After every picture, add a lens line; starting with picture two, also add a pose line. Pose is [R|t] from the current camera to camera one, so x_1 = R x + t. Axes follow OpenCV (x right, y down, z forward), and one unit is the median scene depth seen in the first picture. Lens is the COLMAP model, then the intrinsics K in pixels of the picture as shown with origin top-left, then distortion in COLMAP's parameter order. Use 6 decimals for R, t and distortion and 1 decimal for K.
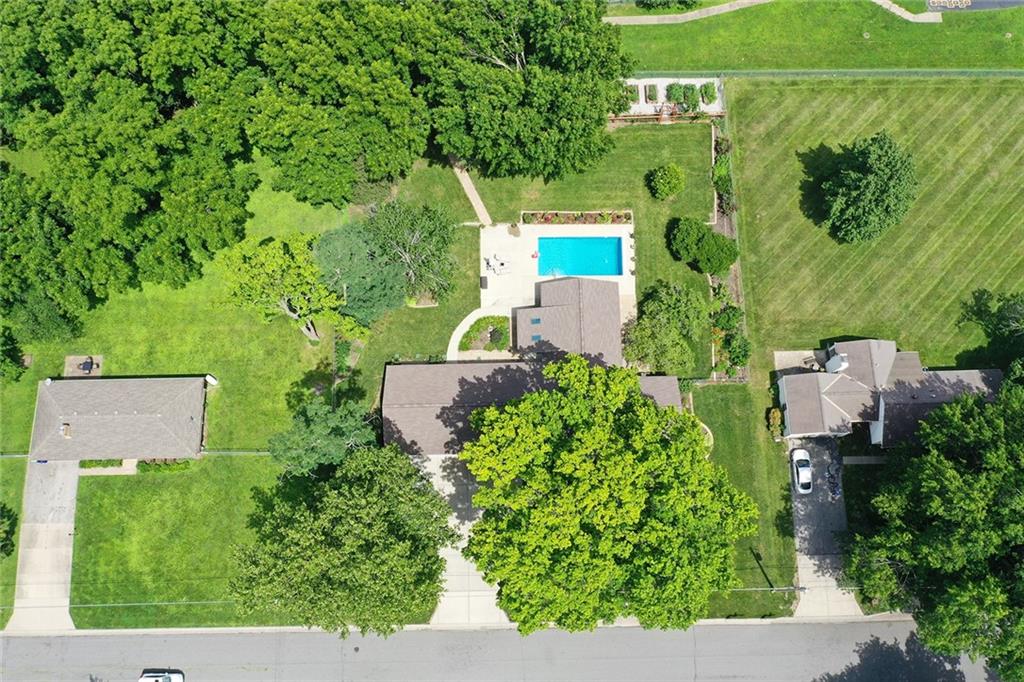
lens RADIAL K [[799.9, 0, 509.8], [0, 799.9, 338.3], [0, 0, 1]] dist [-0.011192, -0.001505]
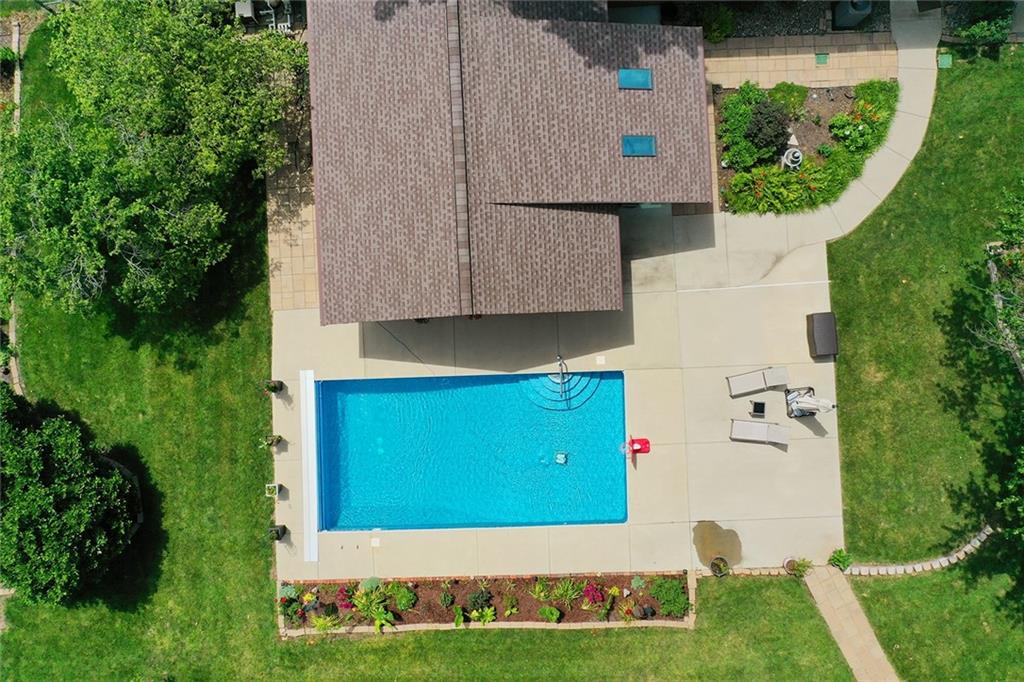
lens RADIAL K [[799.9, 0, 509.8], [0, 799.9, 338.3], [0, 0, 1]] dist [-0.011192, -0.001505]
pose [[-0.998367, 0.036367, 0.044045, 0.061642], [-0.022913, -0.961340, 0.274409, -0.141906], [0.052322, 0.272952, 0.960604, 0.734699]]
